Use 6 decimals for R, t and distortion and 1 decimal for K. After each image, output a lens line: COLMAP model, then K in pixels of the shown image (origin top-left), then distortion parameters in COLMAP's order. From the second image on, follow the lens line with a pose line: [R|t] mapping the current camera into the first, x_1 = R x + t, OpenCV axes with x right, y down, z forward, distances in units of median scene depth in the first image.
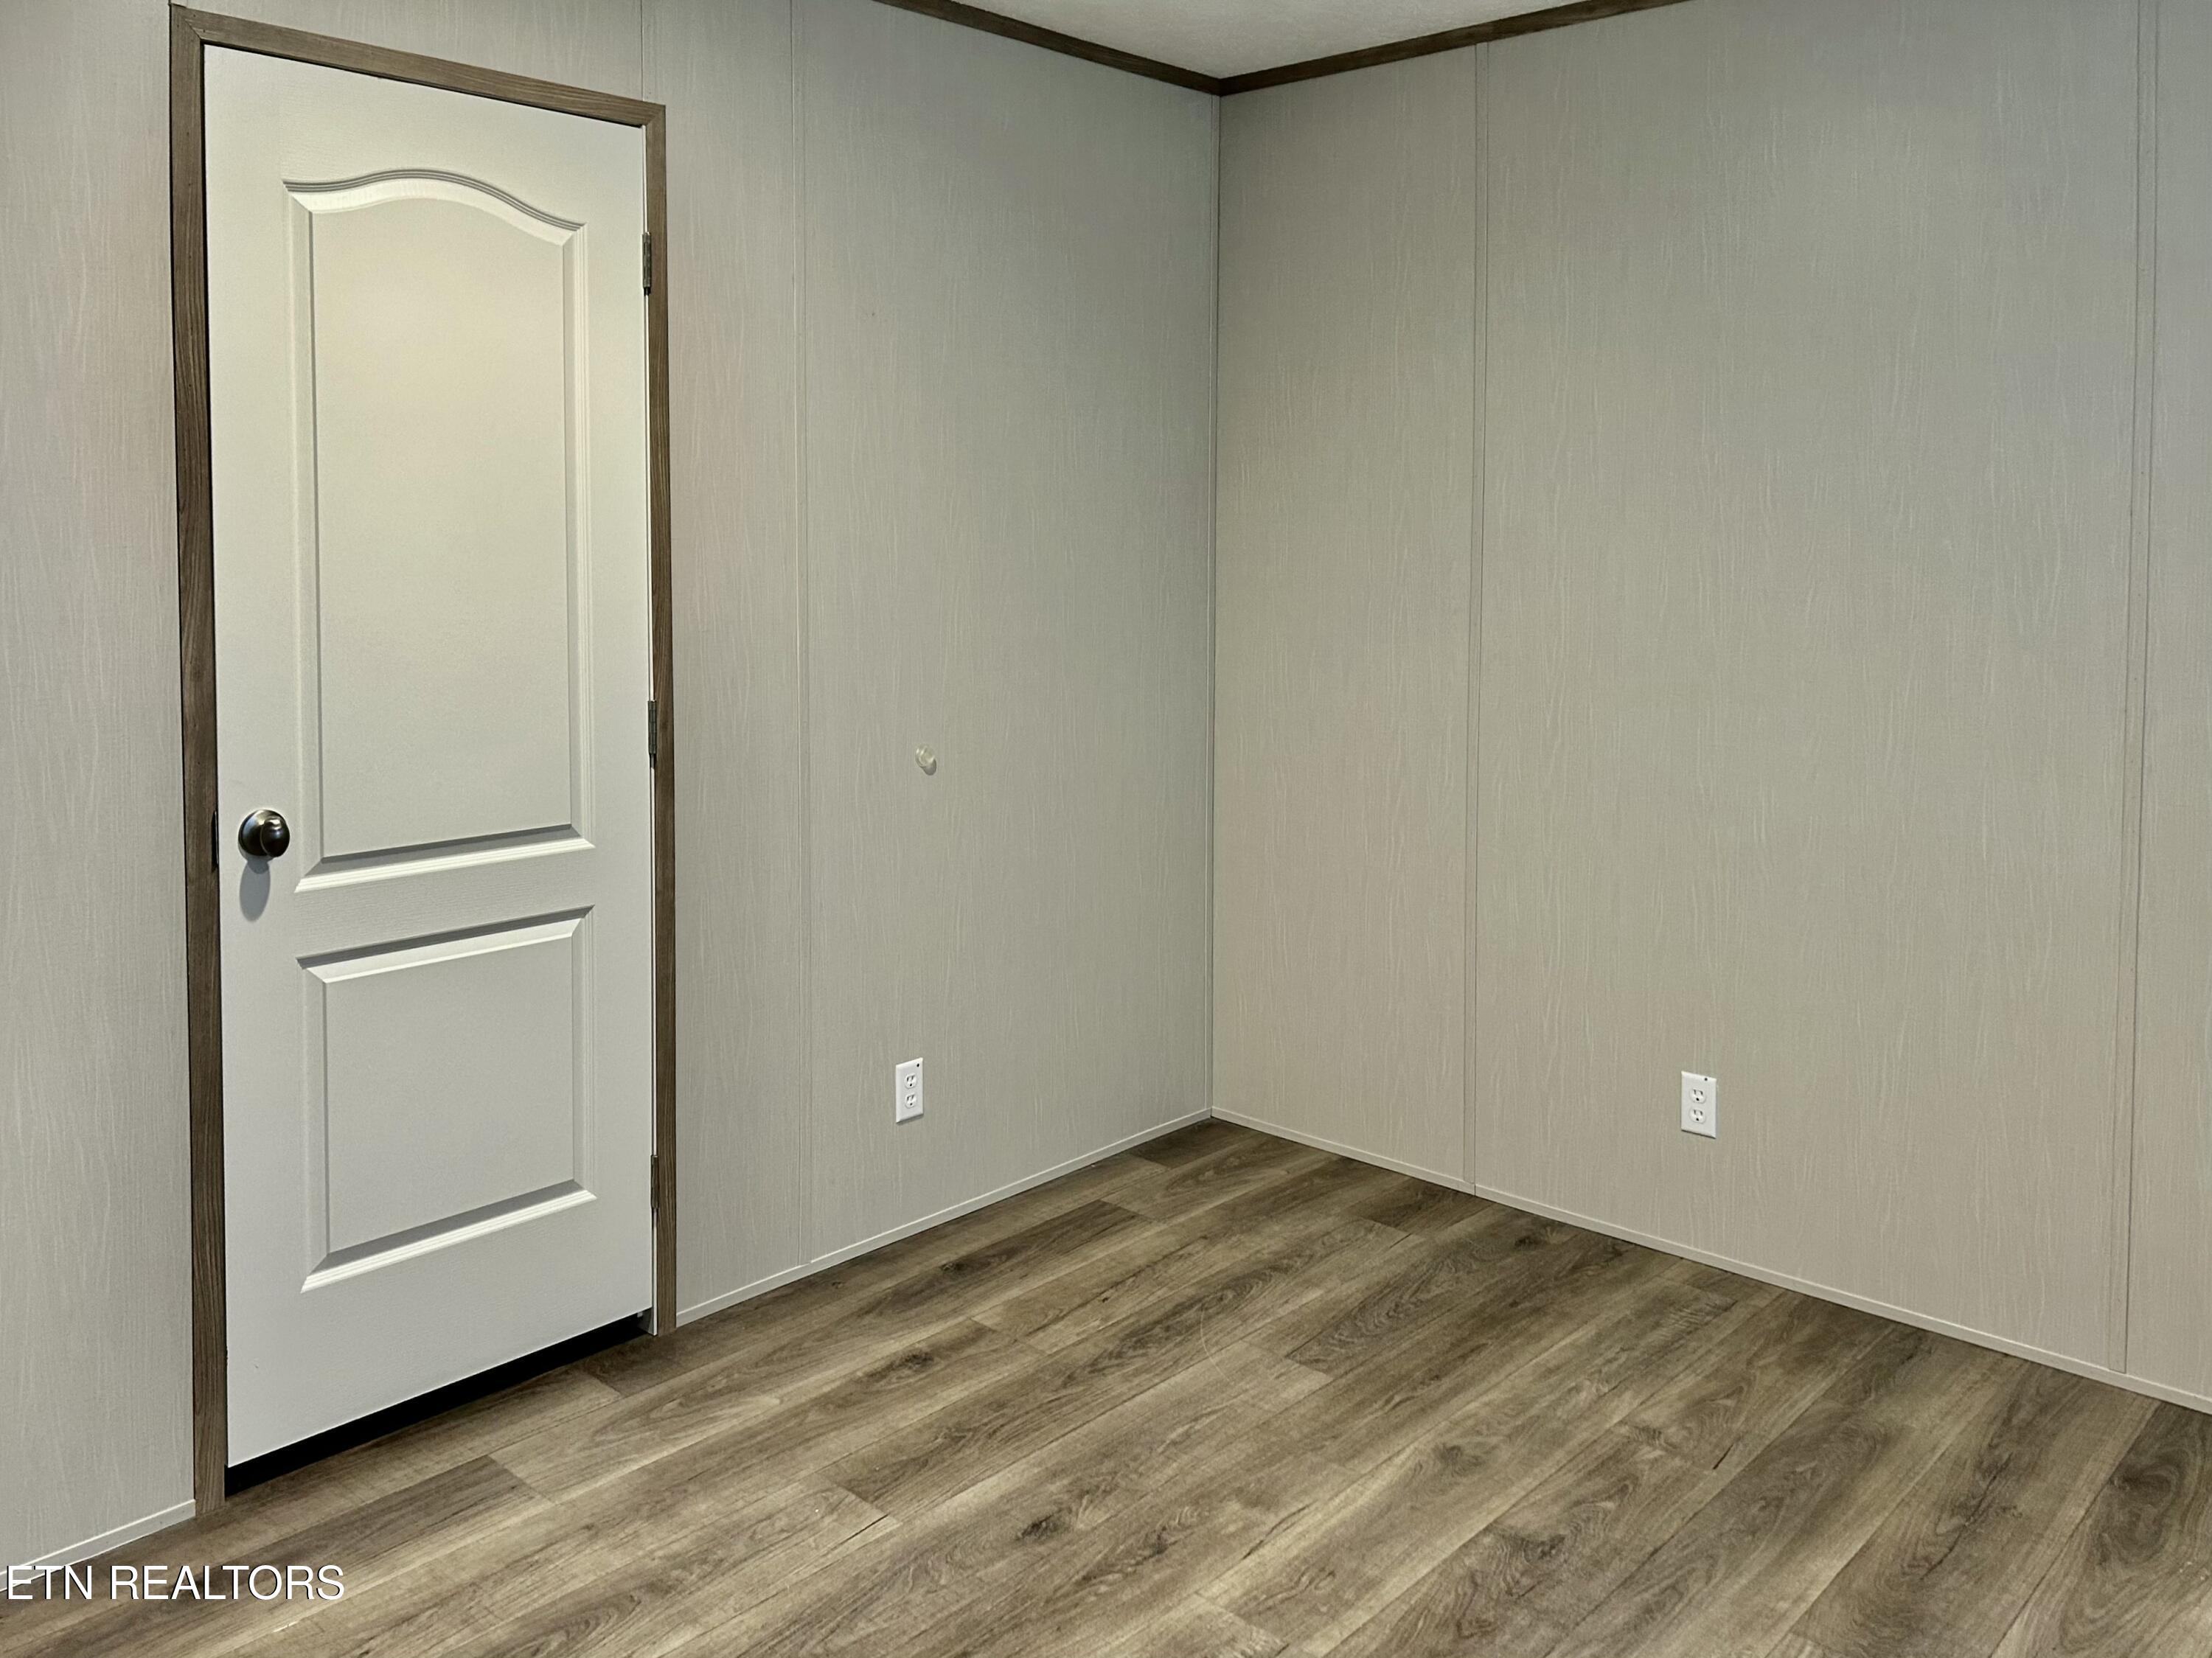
lens RADIAL K [[1752.8, 0, 1104.4], [0, 1752.8, 668.5], [0, 0, 1]] dist [0.058341, -0.049900]
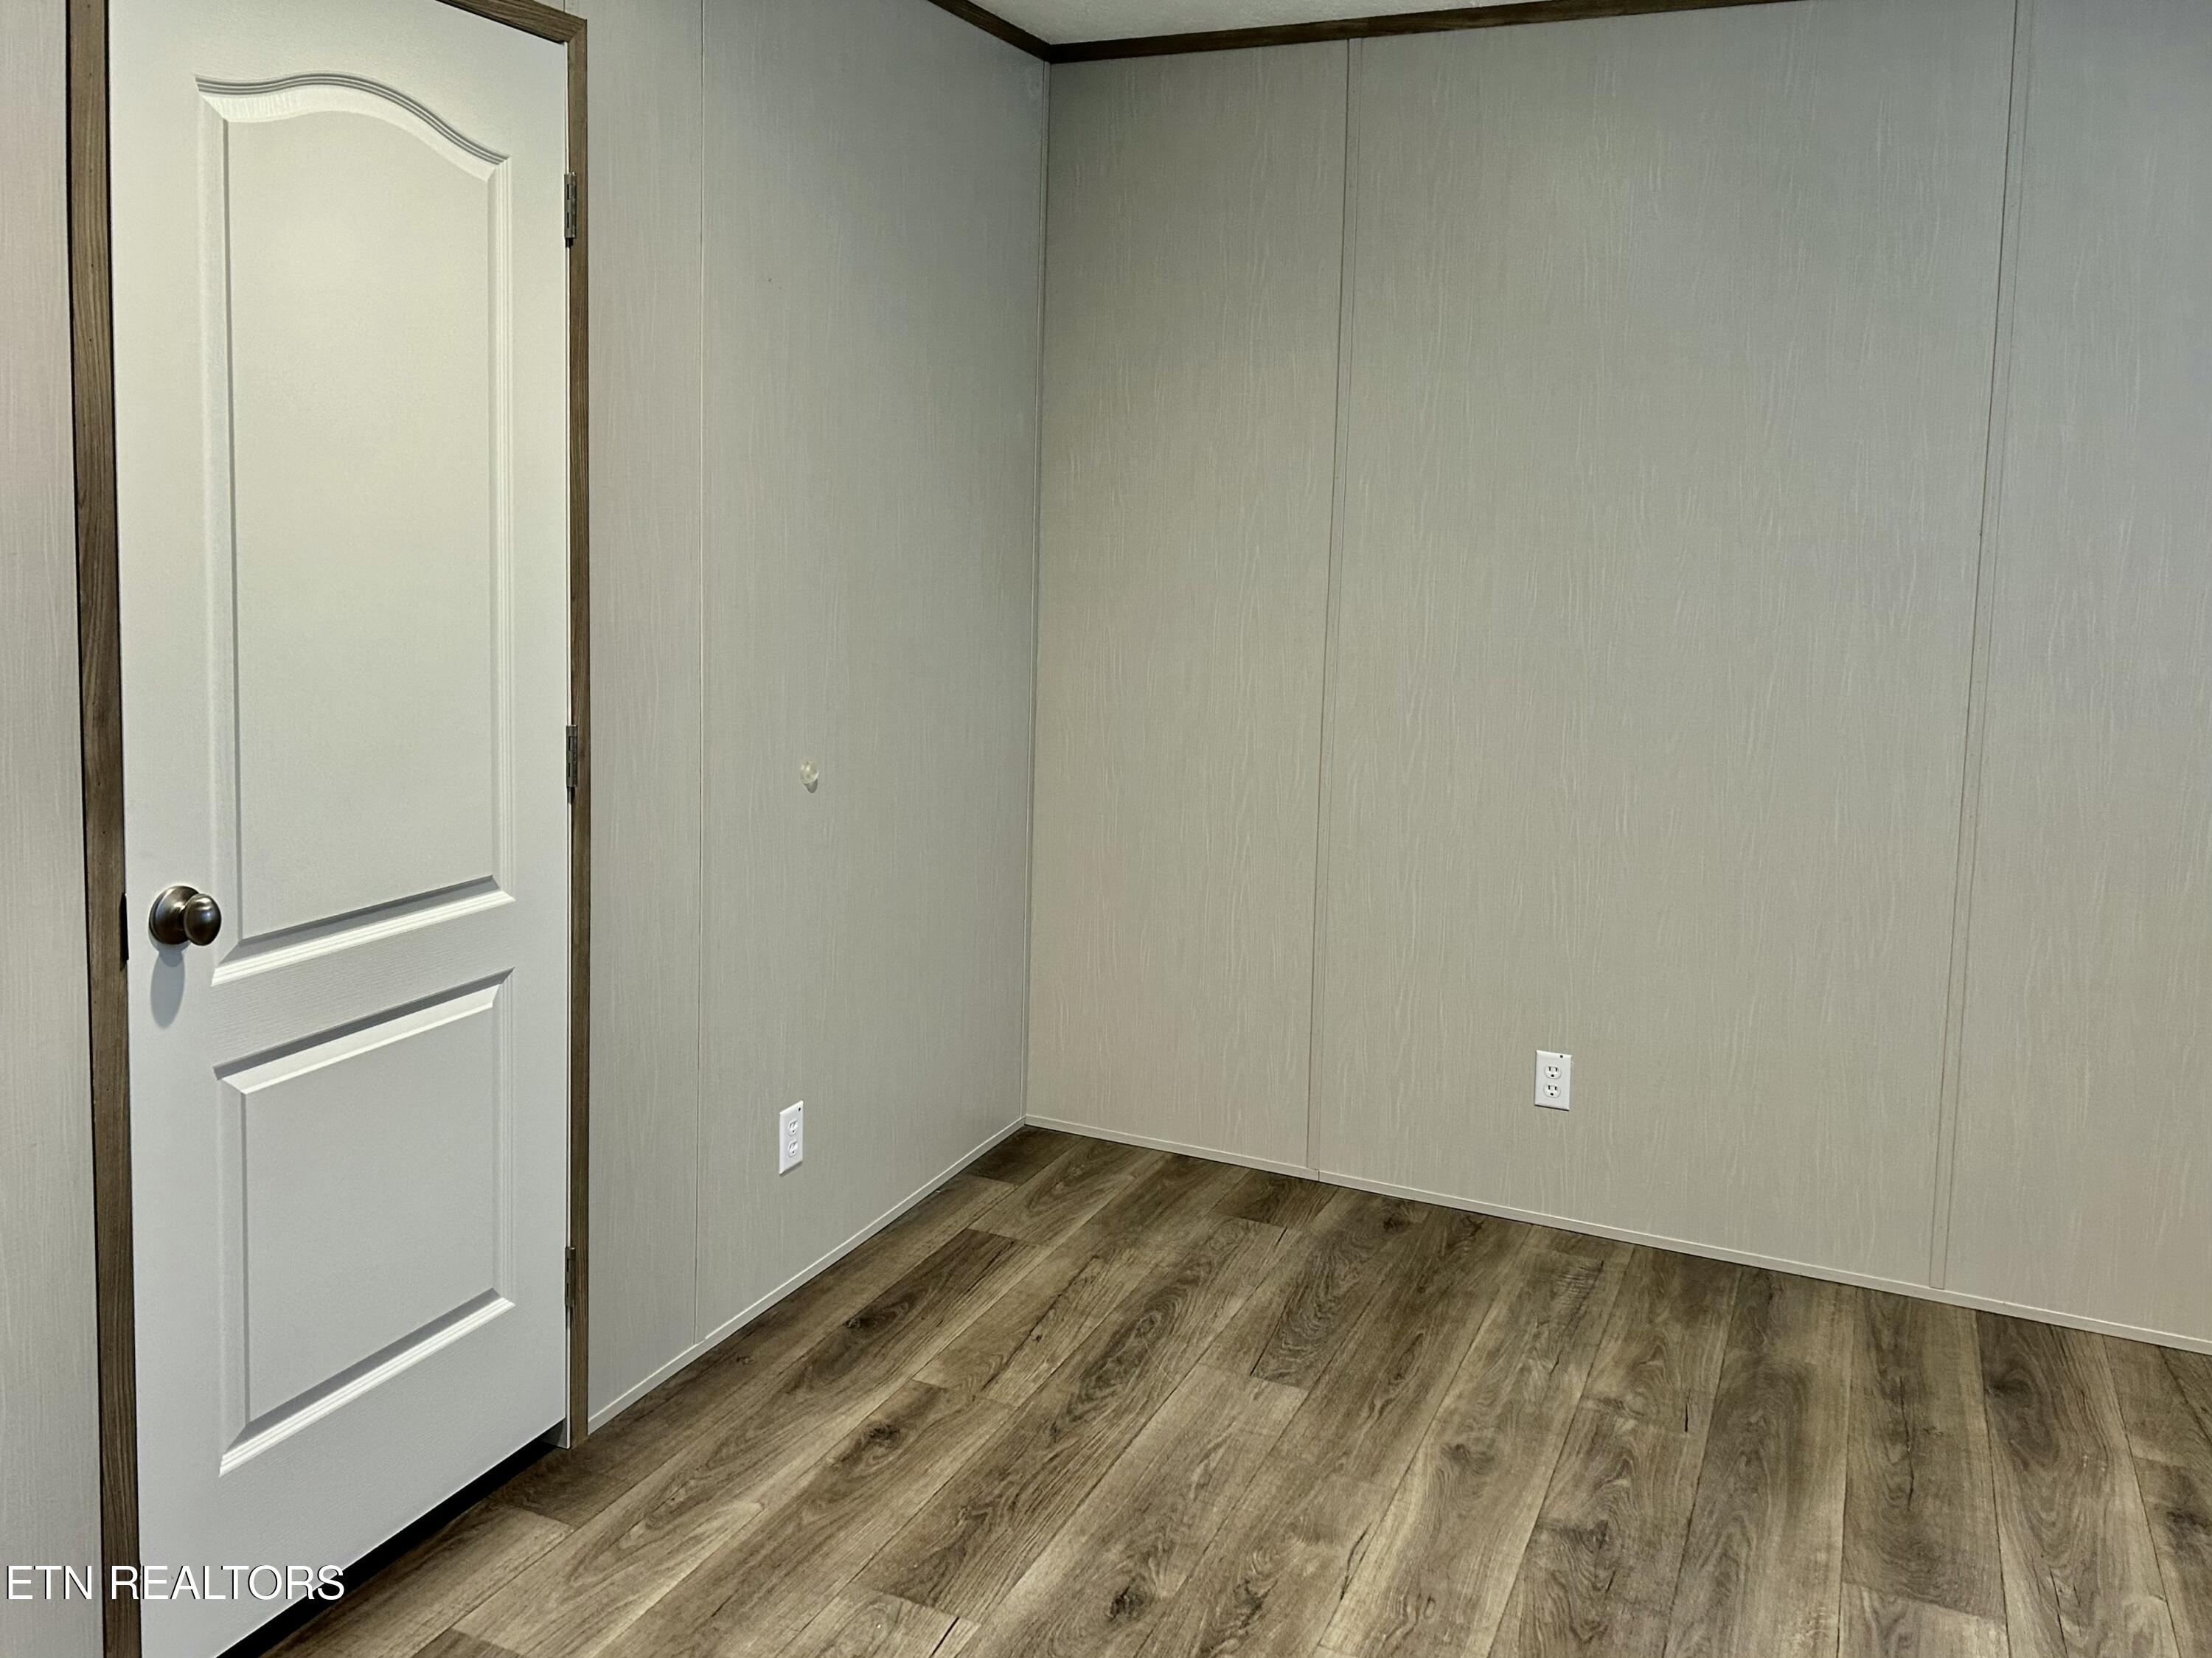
lens RADIAL K [[1734.7, 0, 1094.5], [0, 1734.7, 708.7], [0, 0, 1]] dist [0.063766, -0.065025]
pose [[0.949713, -0.017508, 0.312630, -0.289712], [0.003179, 0.998923, 0.046285, -0.029540], [-0.313104, -0.042964, 0.948746, 0.119272]]
